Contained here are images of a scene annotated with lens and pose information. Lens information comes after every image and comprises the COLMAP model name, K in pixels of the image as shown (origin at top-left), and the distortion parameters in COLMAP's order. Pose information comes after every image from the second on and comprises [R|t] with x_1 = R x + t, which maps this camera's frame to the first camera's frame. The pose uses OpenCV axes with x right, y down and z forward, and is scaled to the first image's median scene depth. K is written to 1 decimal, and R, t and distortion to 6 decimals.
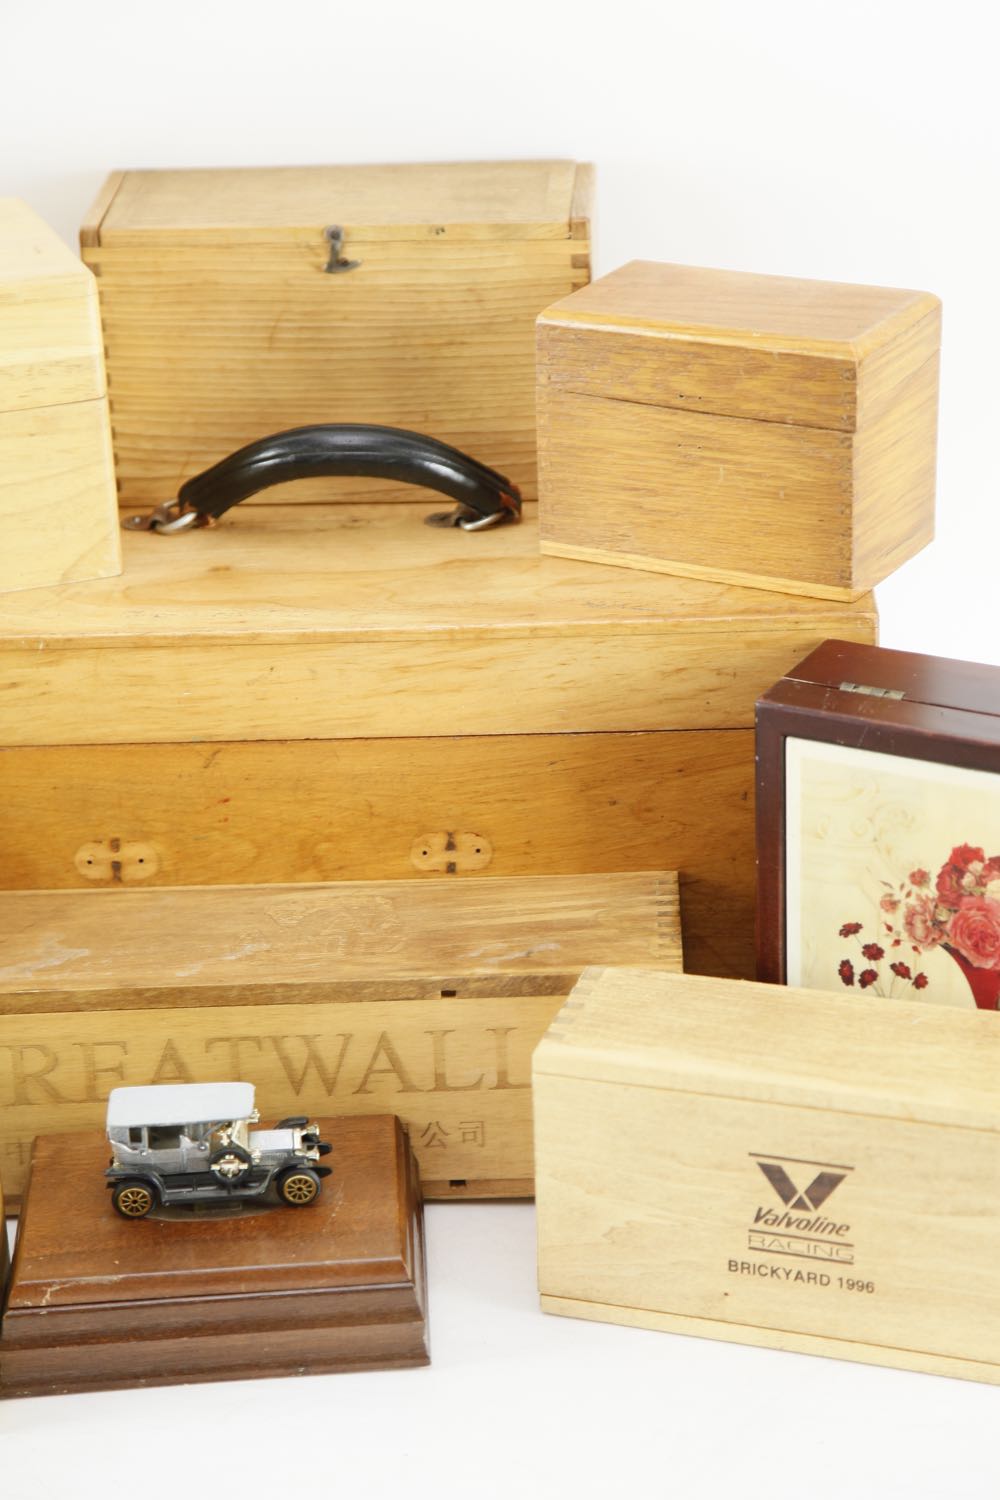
lens RADIAL K [[3943.7, 0, 500.0], [0, 3943.7, 750.0], [0, 0, 1]] dist [0.613206, -0.194656]
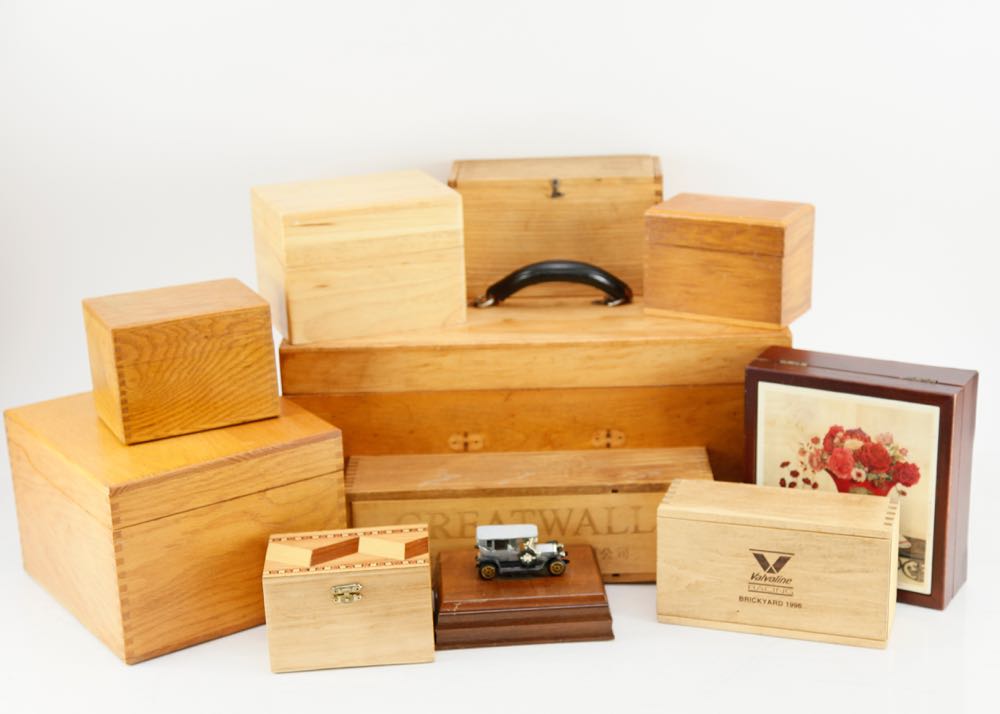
lens RADIAL K [[2054.4, 0, 504.6], [0, 2054.4, 384.9], [0, 0, 1]] dist [0.320682, 0.051717]
pose [[0.999842, 0.002468, 0.017603, -0.097413], [-0.001002, 0.996563, -0.082830, 0.097221], [-0.017747, 0.082799, 0.996408, -0.221126]]
